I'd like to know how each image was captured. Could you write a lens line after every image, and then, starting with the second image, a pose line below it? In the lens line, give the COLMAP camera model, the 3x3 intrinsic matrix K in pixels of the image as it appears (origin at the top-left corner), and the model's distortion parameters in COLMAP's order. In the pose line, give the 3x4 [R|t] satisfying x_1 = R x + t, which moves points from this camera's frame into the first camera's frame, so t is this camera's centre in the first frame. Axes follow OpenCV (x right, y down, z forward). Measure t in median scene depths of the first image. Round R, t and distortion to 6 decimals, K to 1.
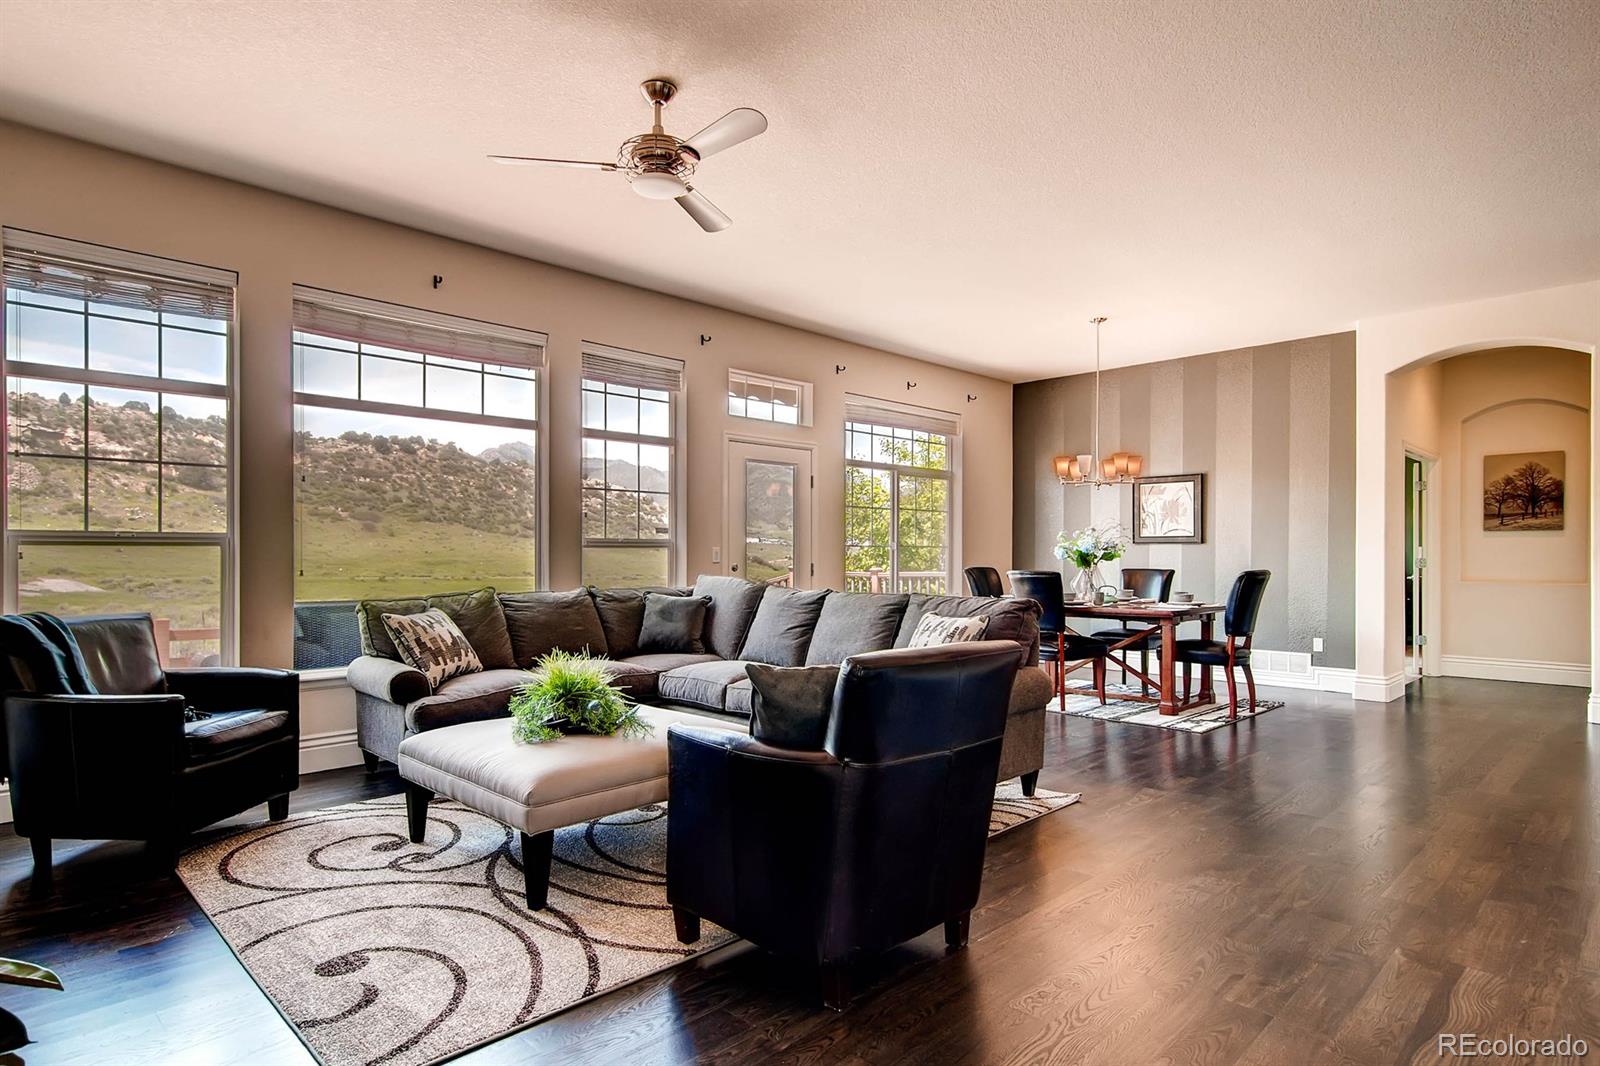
lens RADIAL K [[882.5, 0, 798.9], [0, 882.5, 544.9], [0, 0, 1]] dist [0.006174, 0.000107]
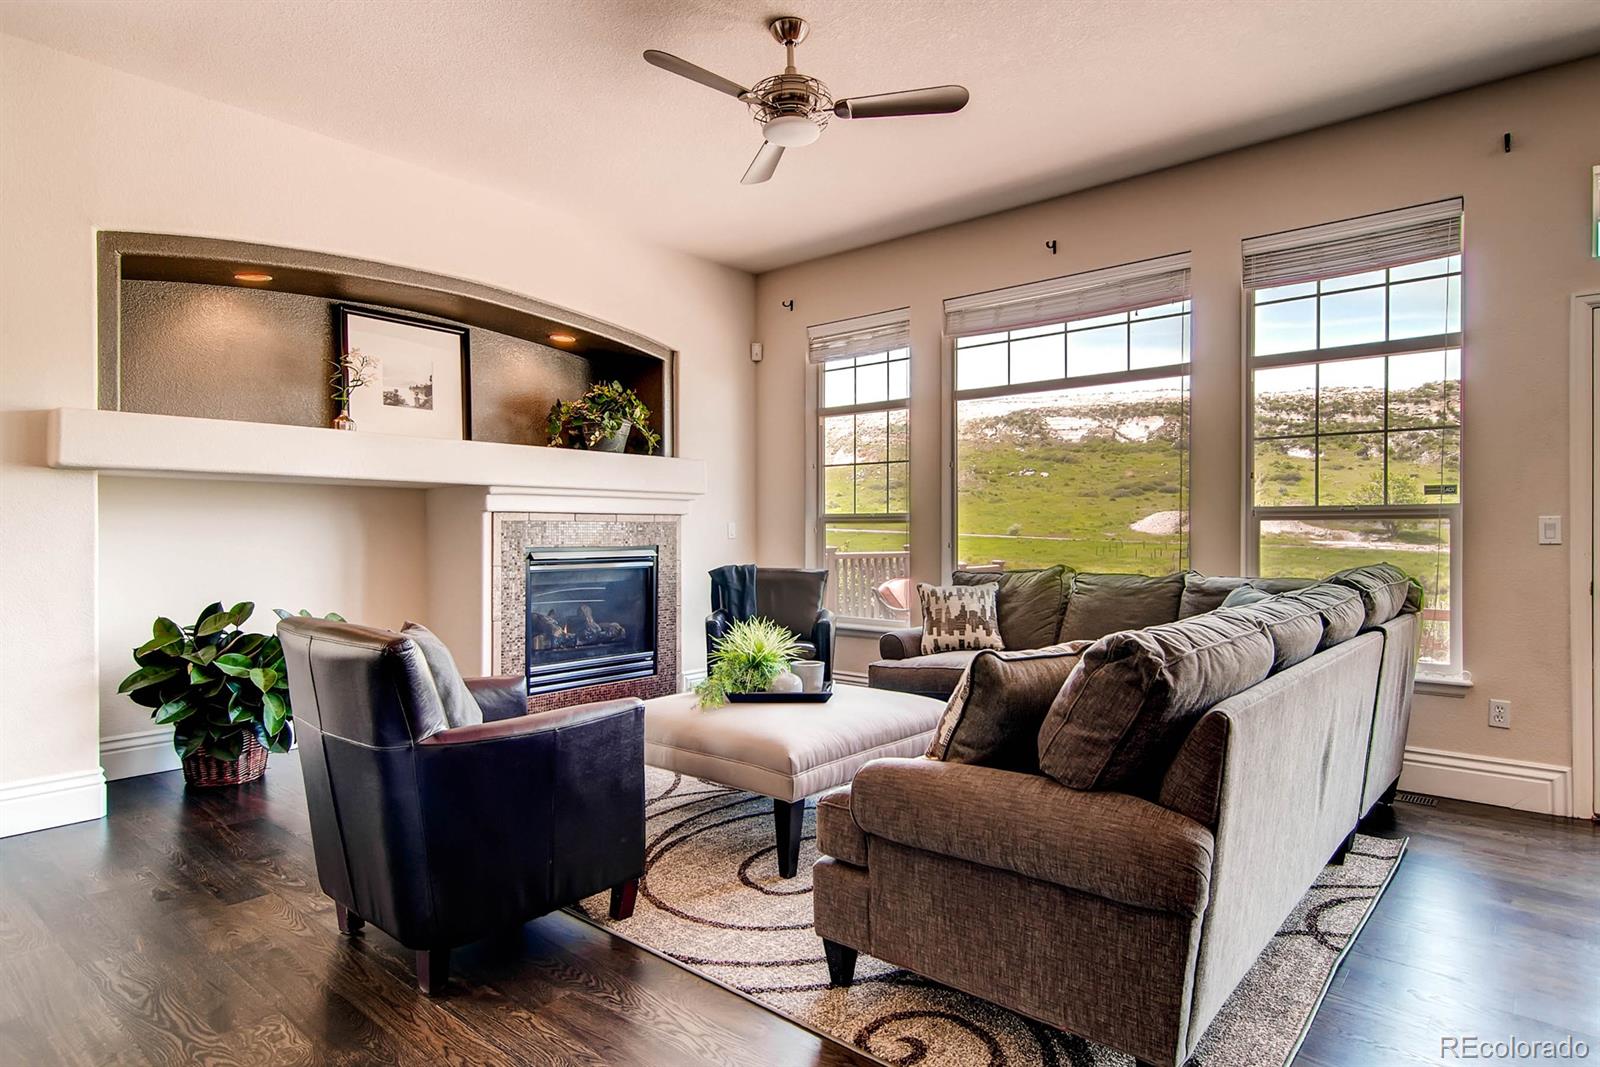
lens RADIAL K [[882.5, 0, 799.1], [0, 882.5, 528.6], [0, 0, 1]] dist [0.006174, 0.000107]
pose [[0.058523, 0.011319, -0.998222, 0.506468], [0.020656, 0.999708, 0.012547, -0.007007], [0.998072, -0.021354, 0.058272, 0.615991]]
